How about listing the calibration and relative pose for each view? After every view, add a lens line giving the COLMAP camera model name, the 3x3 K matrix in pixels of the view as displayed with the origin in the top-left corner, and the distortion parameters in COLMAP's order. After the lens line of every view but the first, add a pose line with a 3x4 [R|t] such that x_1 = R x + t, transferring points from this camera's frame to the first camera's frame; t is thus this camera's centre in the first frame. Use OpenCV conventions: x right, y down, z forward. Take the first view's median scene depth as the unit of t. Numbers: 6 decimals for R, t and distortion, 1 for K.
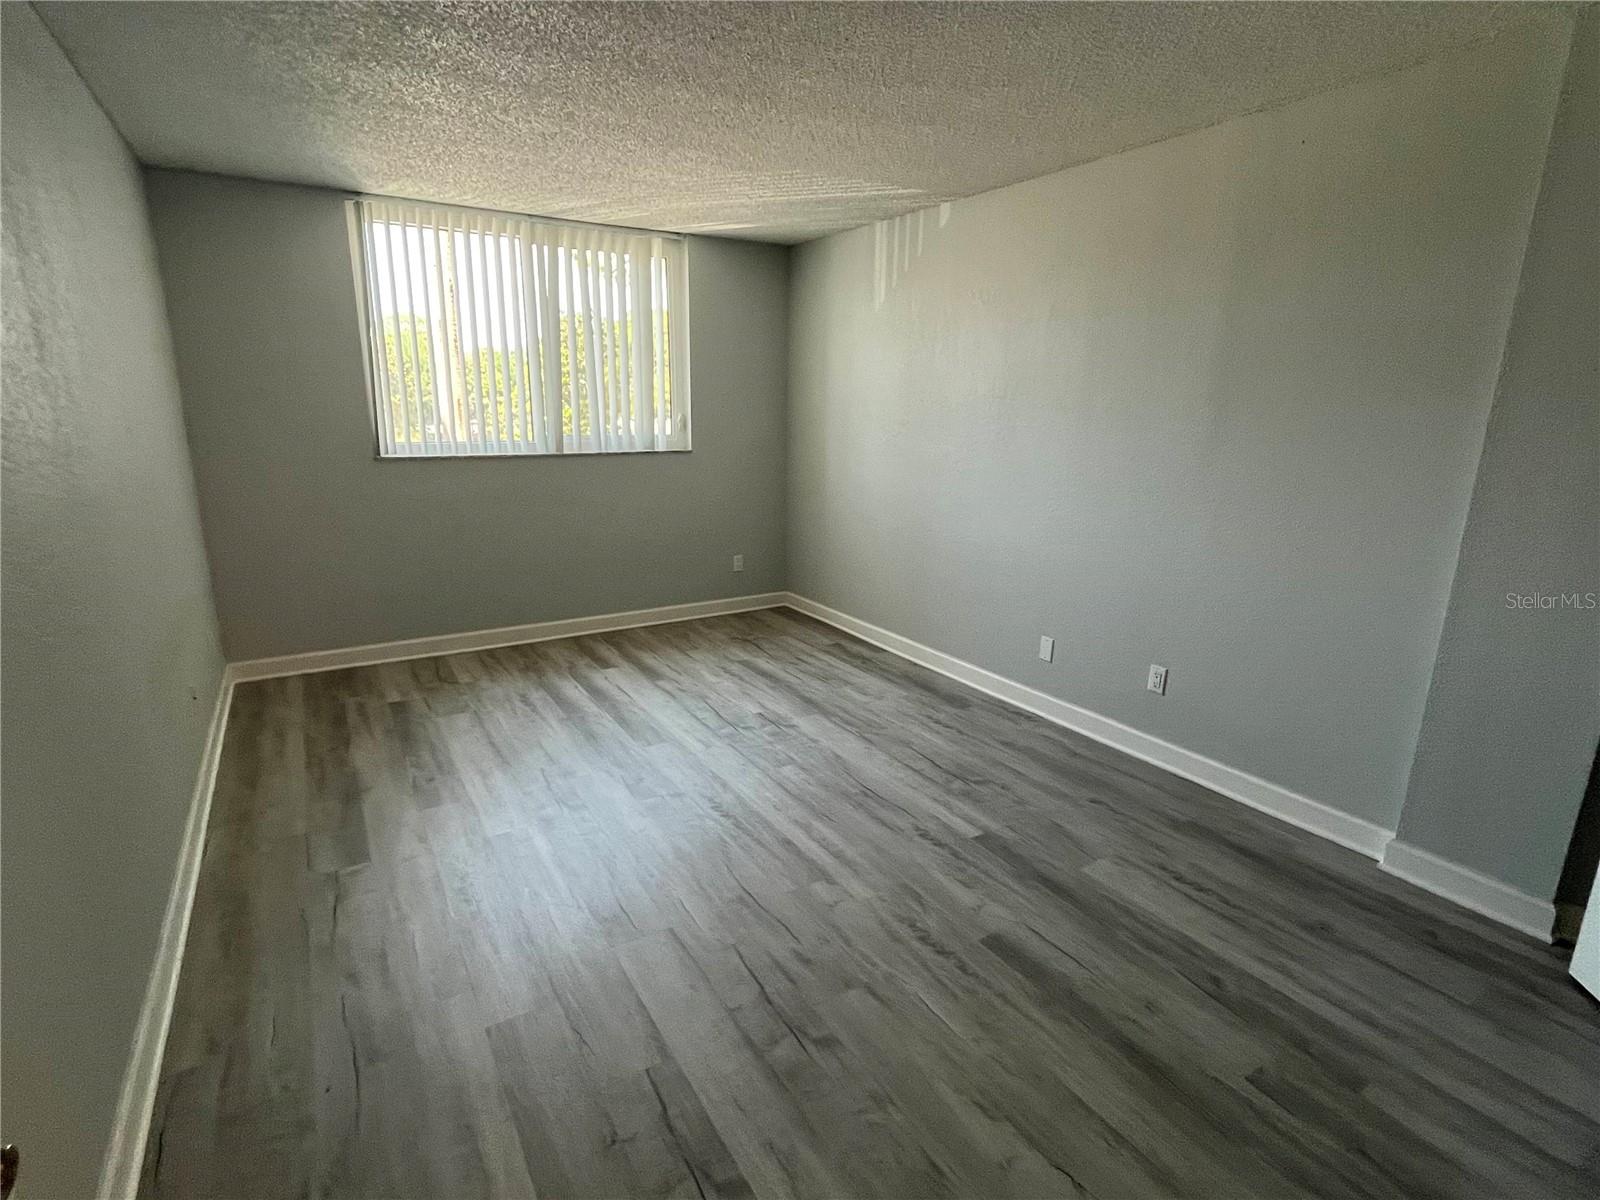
lens RADIAL K [[798.7, 0, 800.1], [0, 798.7, 598.7], [0, 0, 1]] dist [-0.002400, -0.000387]
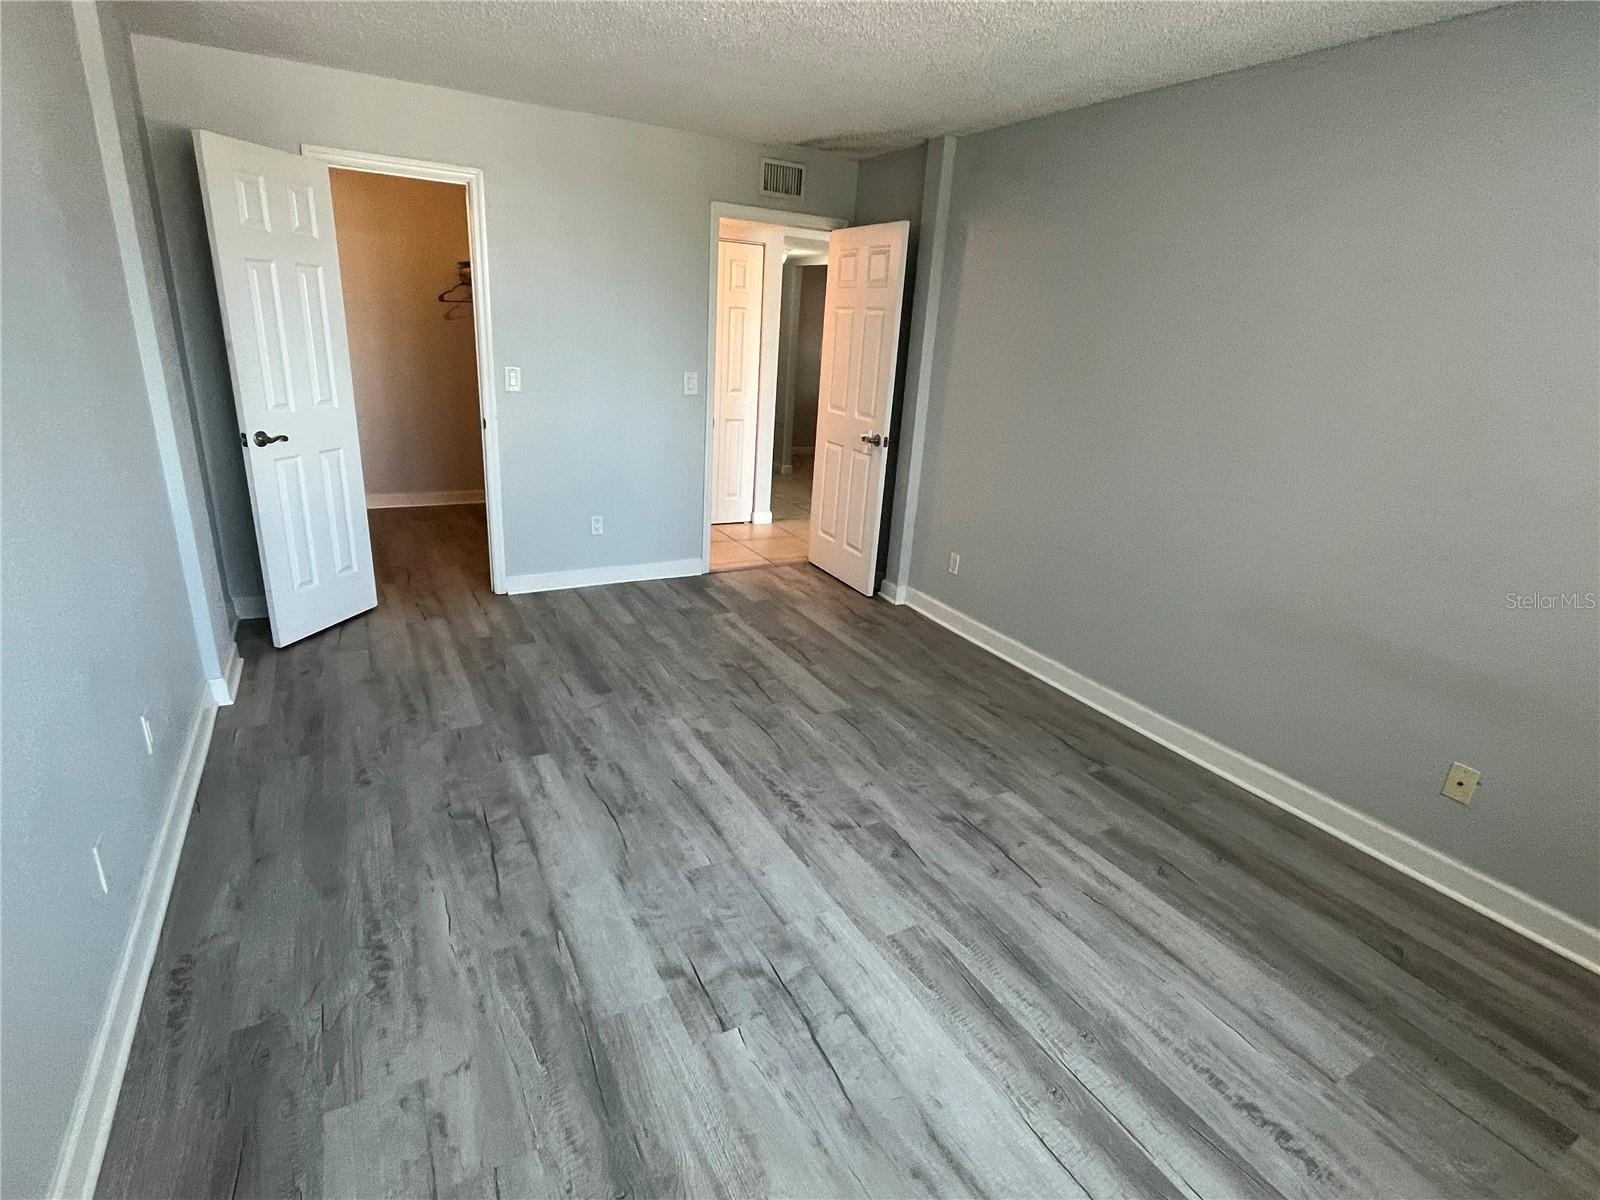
lens RADIAL K [[798.7, 0, 793.6], [0, 798.7, 610.2], [0, 0, 1]] dist [-0.002400, -0.000387]
pose [[-0.996333, -0.081840, 0.024949, -0.100369], [-0.054392, 0.830961, 0.553665, -0.391907], [-0.066044, 0.550278, -0.832366, 1.511487]]
